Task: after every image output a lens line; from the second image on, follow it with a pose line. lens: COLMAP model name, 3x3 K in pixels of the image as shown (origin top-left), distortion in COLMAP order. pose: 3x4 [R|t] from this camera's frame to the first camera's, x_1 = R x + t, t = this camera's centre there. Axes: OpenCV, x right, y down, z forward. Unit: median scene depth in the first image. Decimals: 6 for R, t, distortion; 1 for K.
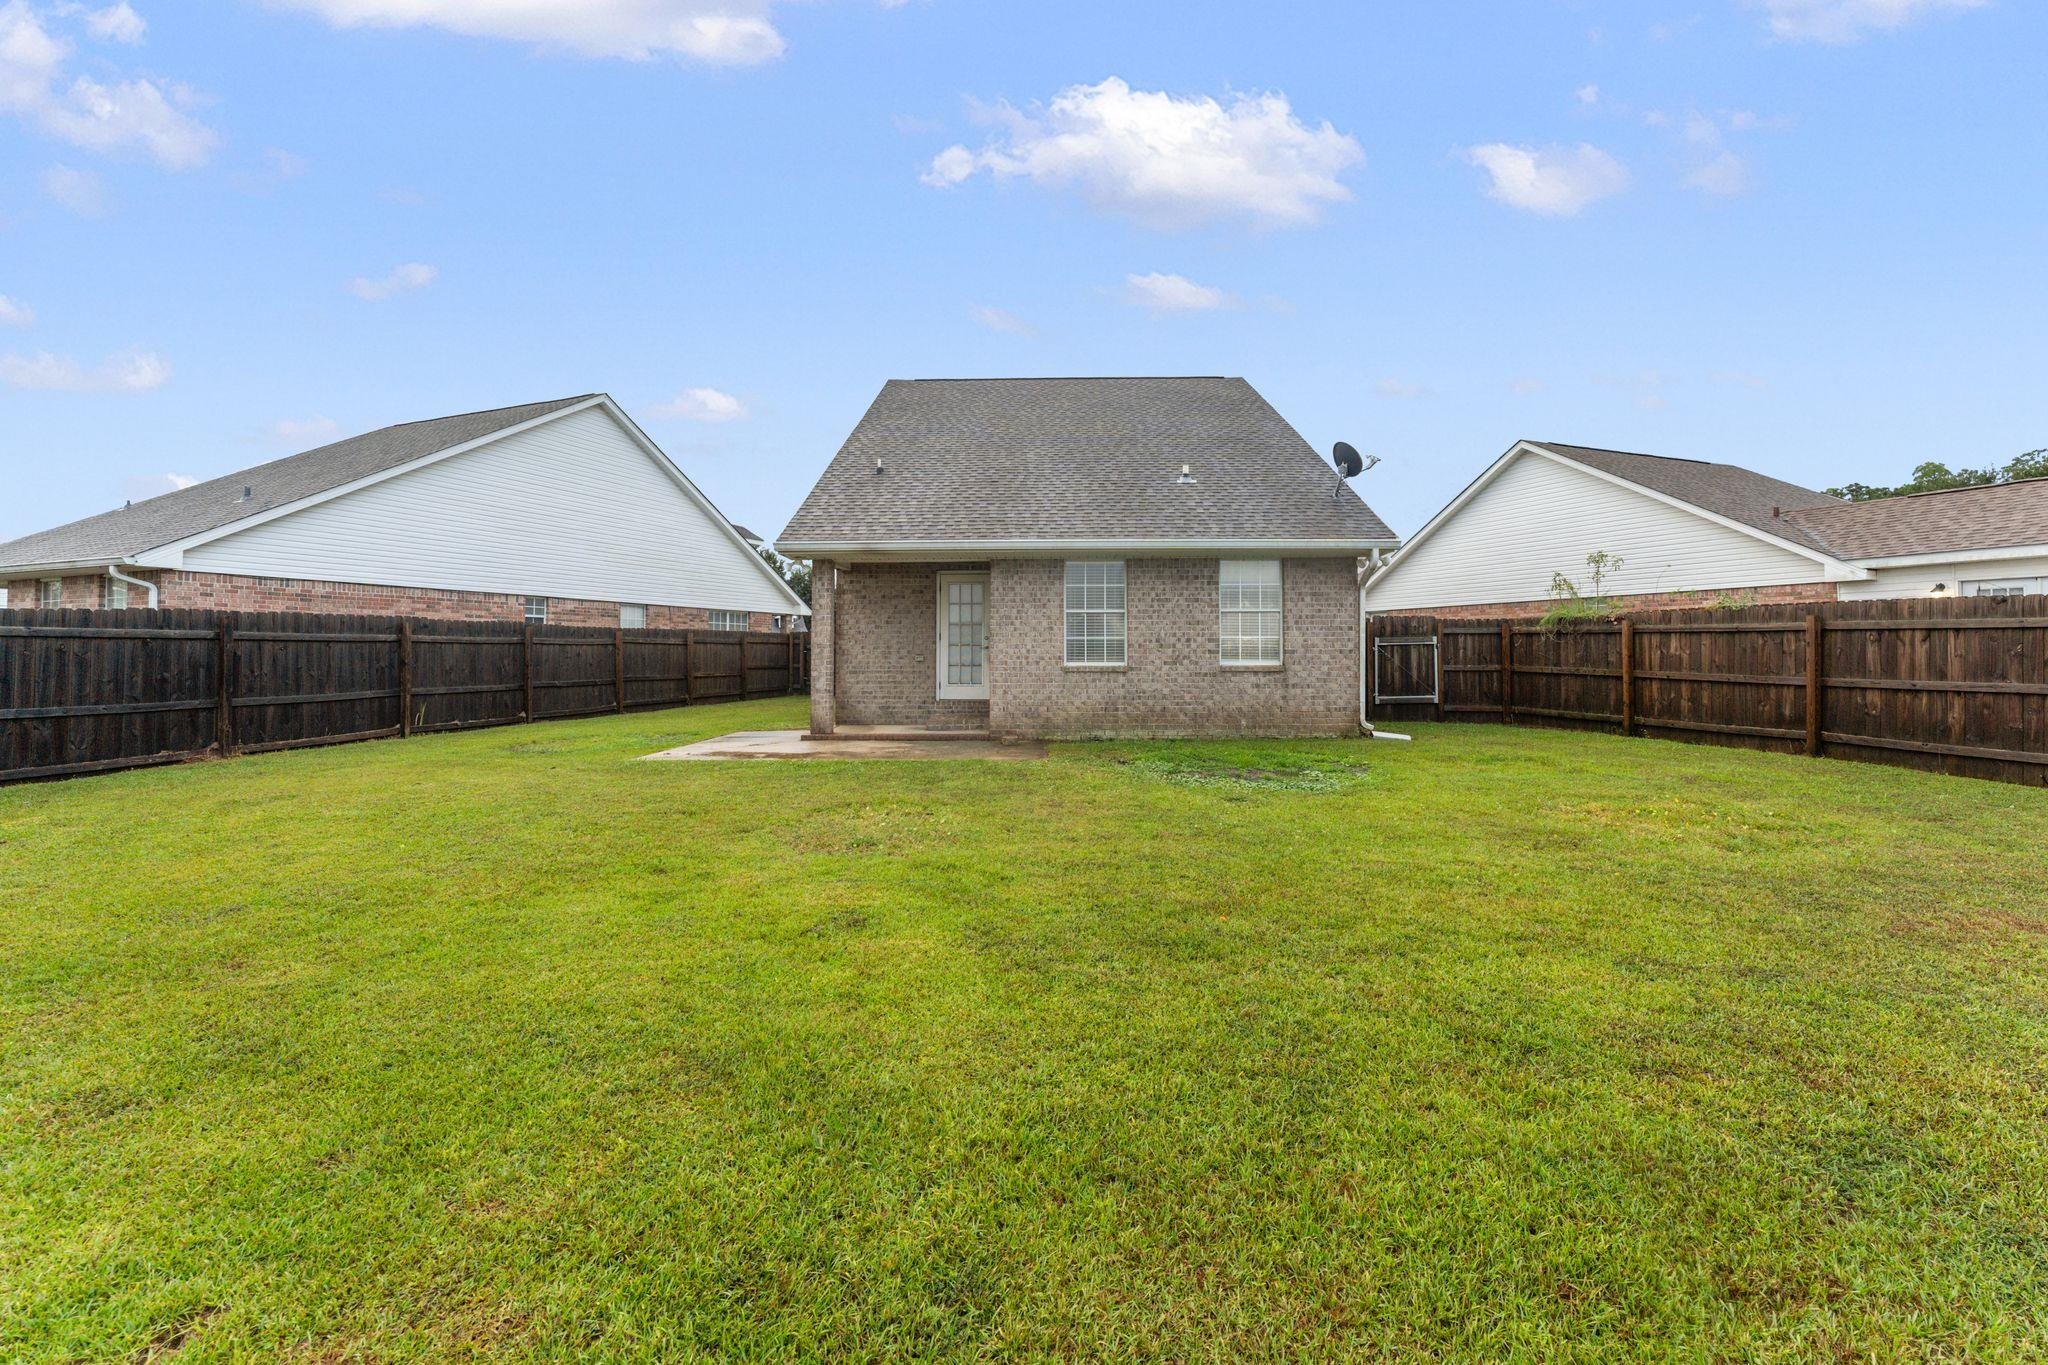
lens RADIAL K [[842.4, 0, 1017.2], [0, 842.4, 646.8], [0, 0, 1]] dist [0.000074, -0.000017]
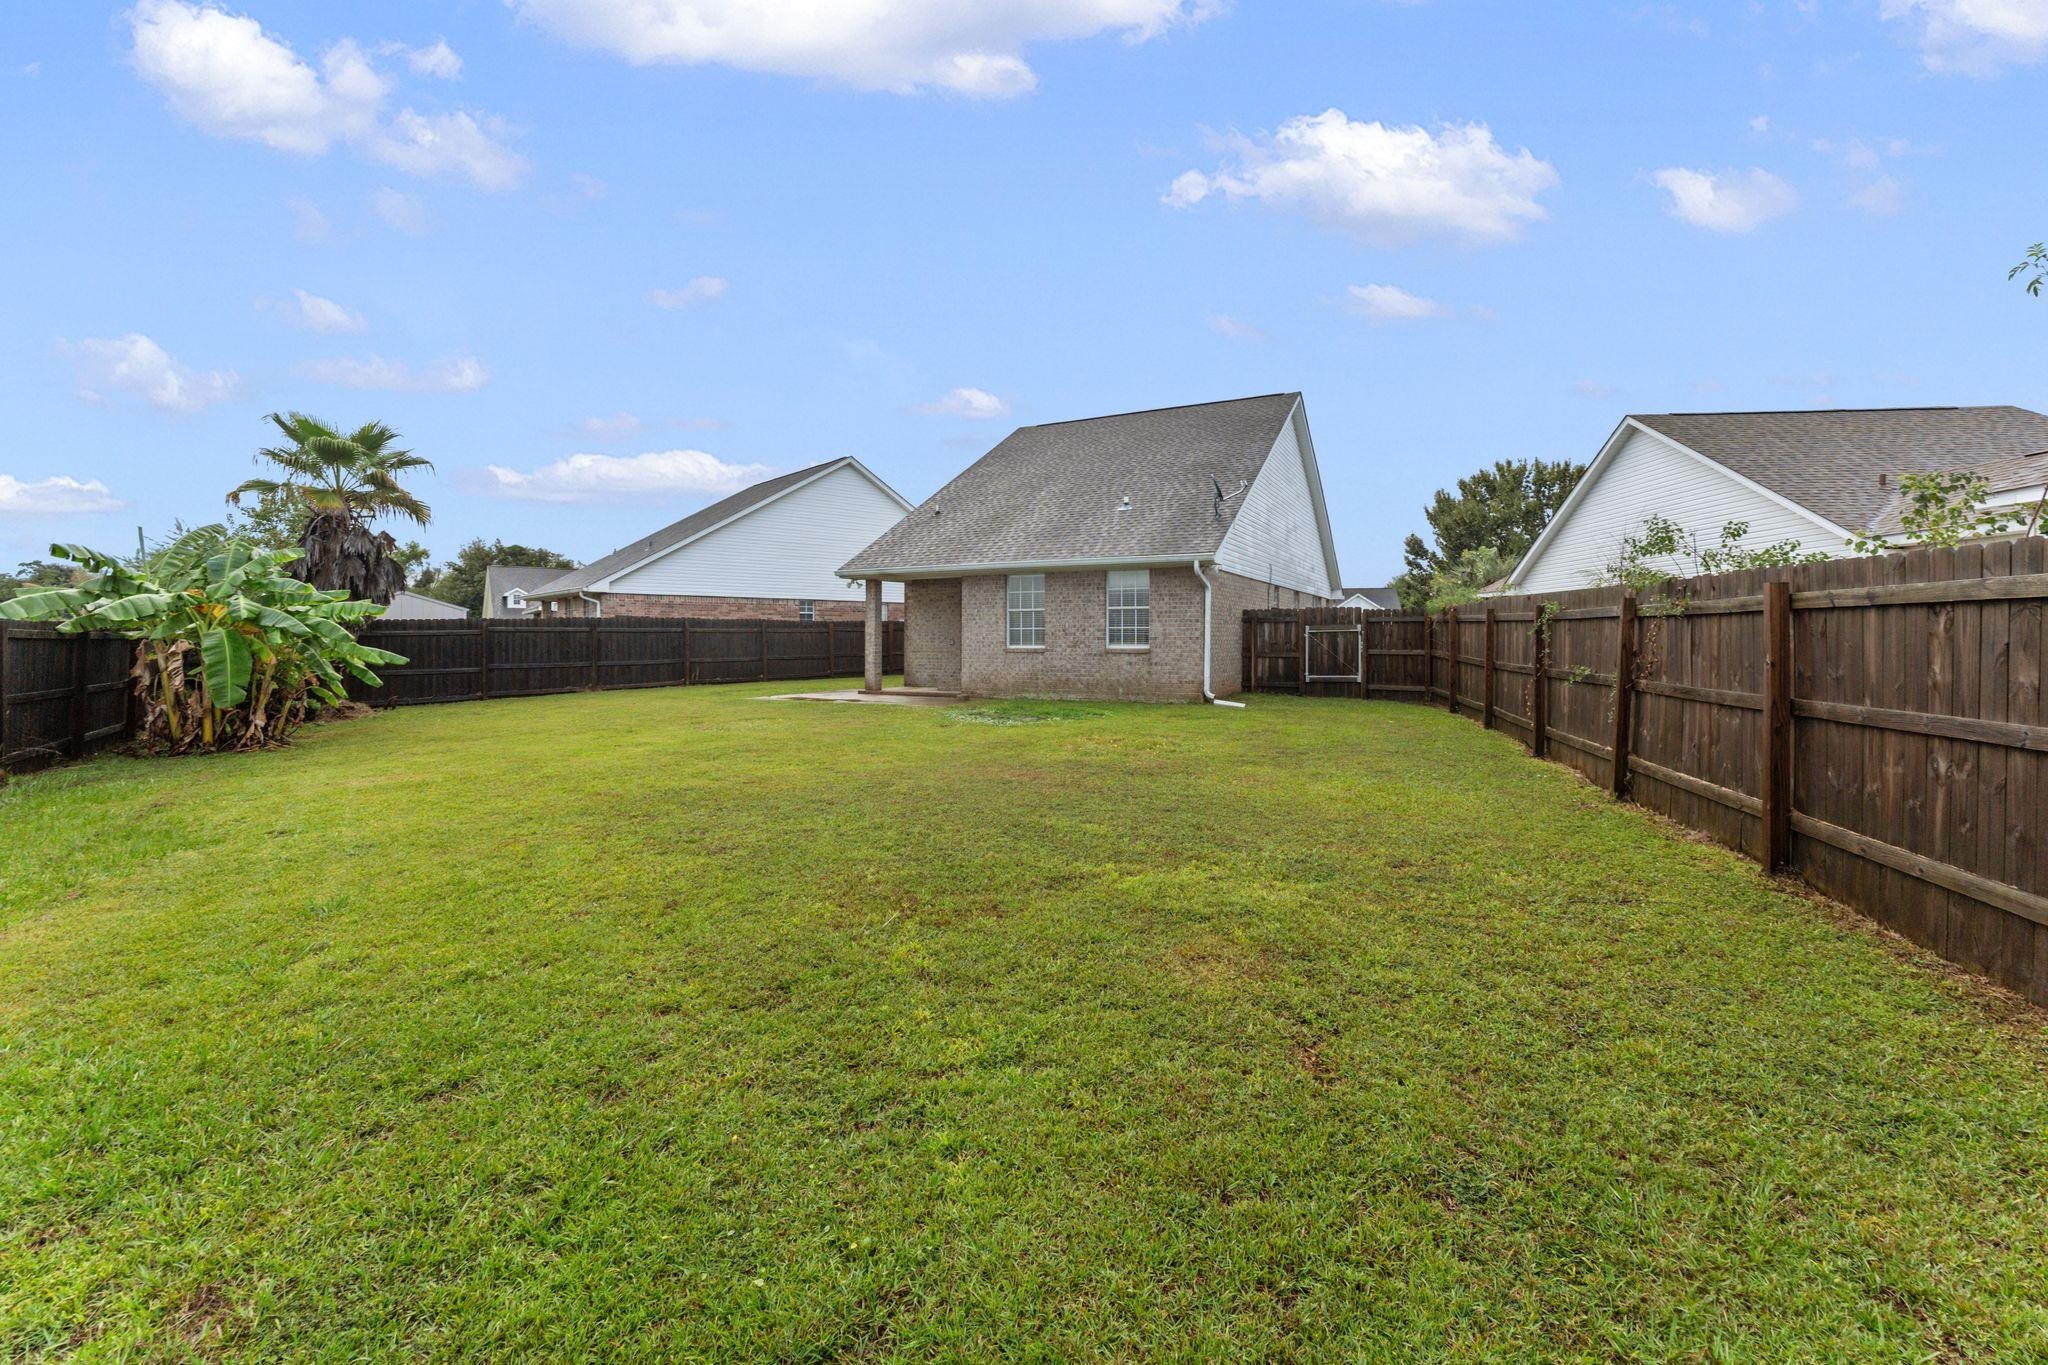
lens RADIAL K [[842.4, 0, 1017.2], [0, 842.4, 646.8], [0, 0, 1]] dist [0.000074, -0.000017]
pose [[0.896530, 0.005306, -0.442950, 0.712694], [0.003611, 0.999808, 0.019285, -0.007202], [0.442967, -0.018889, 0.896339, -0.290281]]
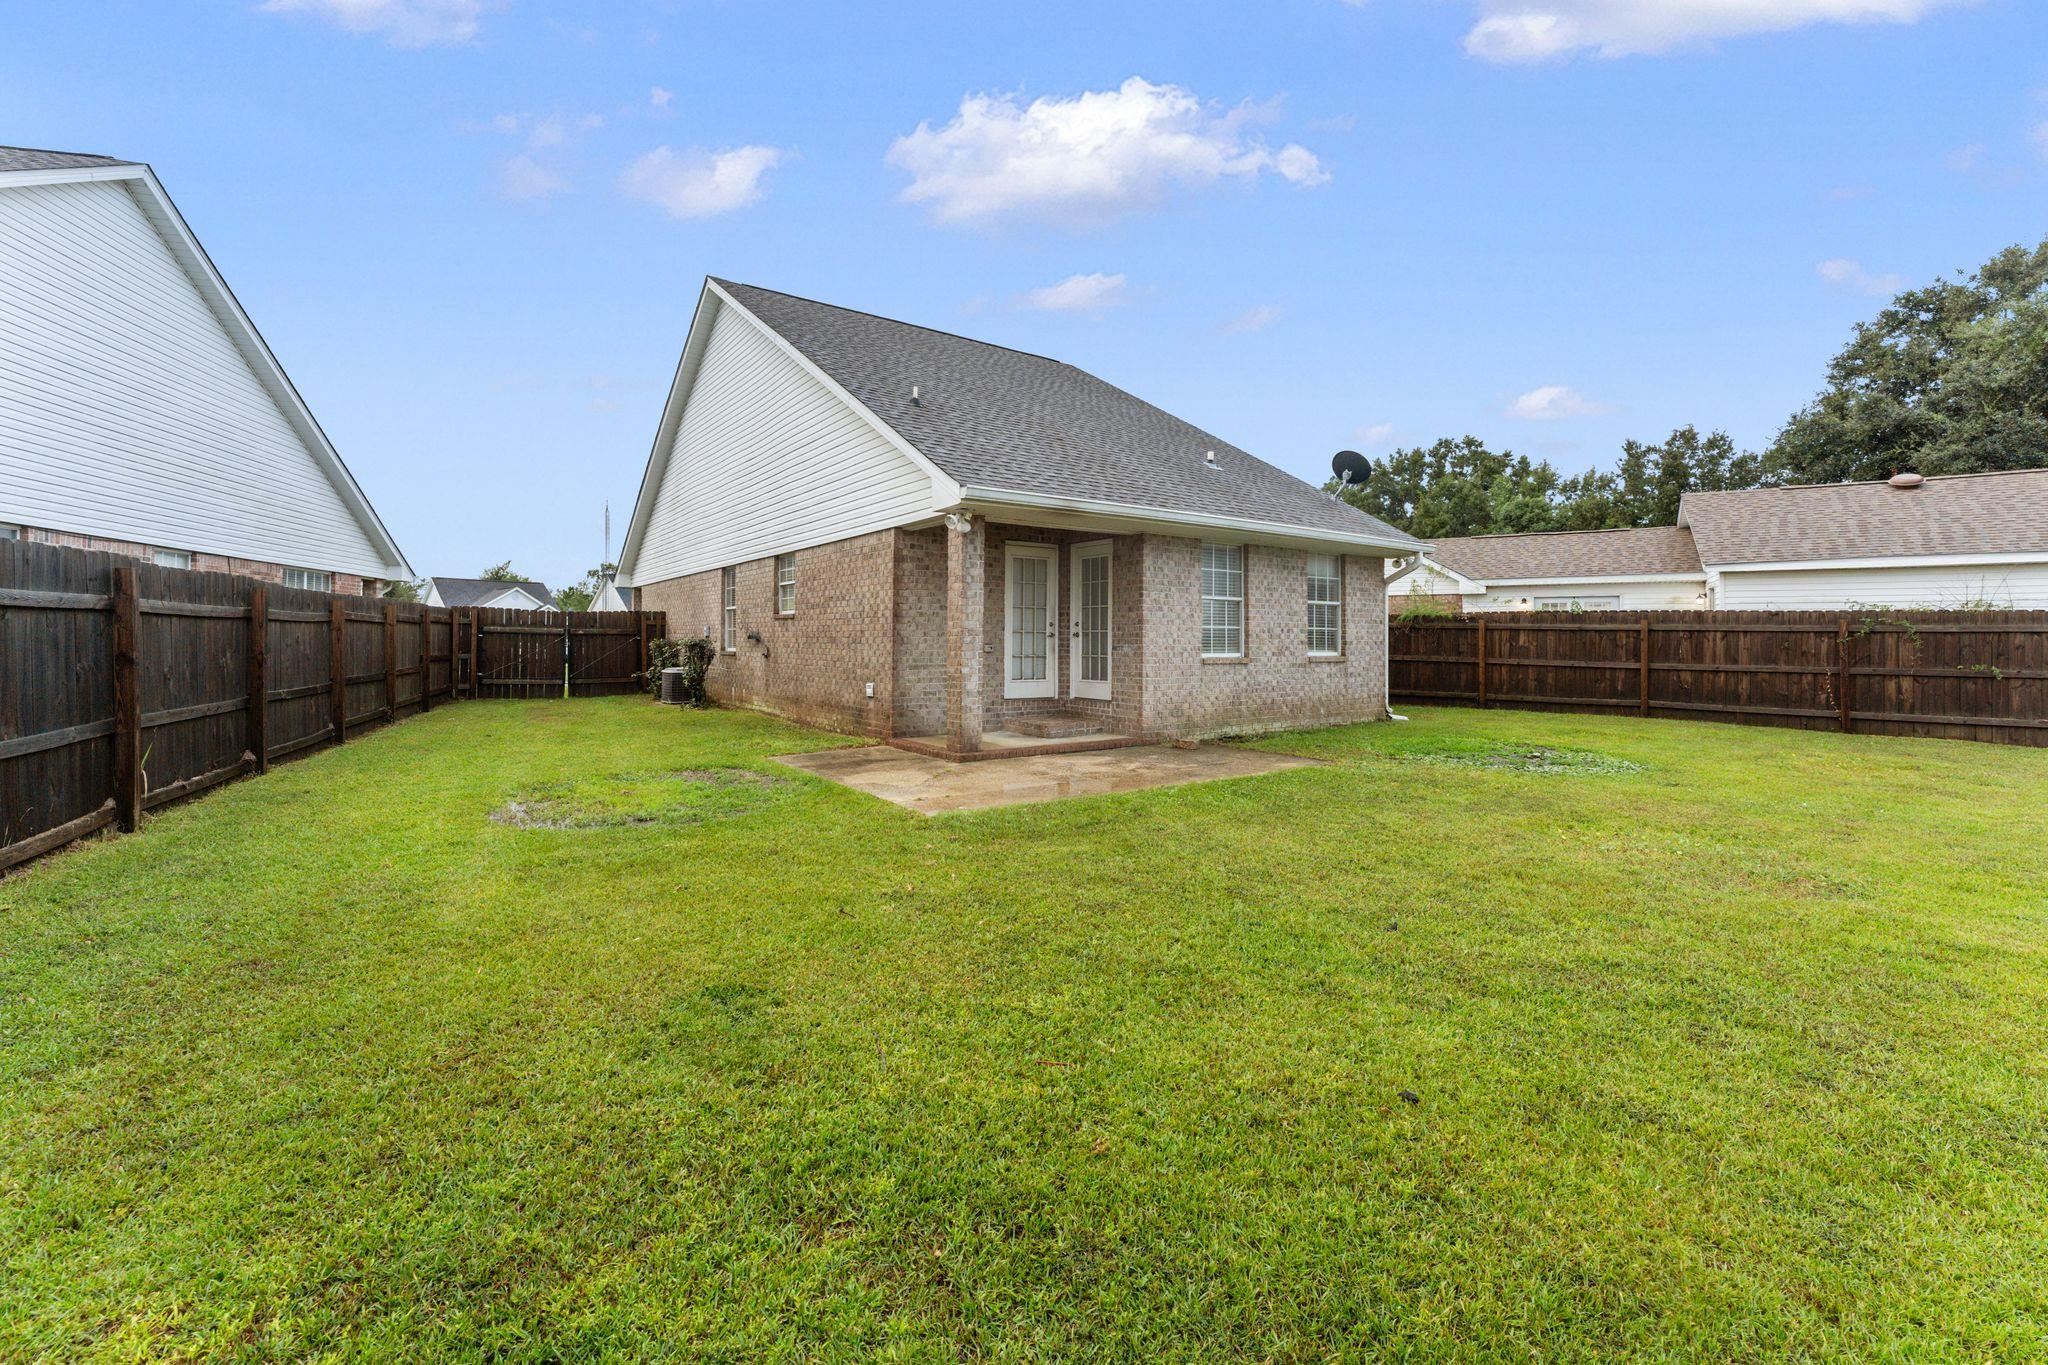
lens RADIAL K [[842.4, 0, 1017.2], [0, 842.4, 646.8], [0, 0, 1]] dist [0.000074, -0.000017]
pose [[0.809302, 0.001143, 0.587392, -0.632812], [-0.011678, 0.999832, 0.014145, 0.000552], [-0.587277, -0.018307, 0.809179, 0.381955]]
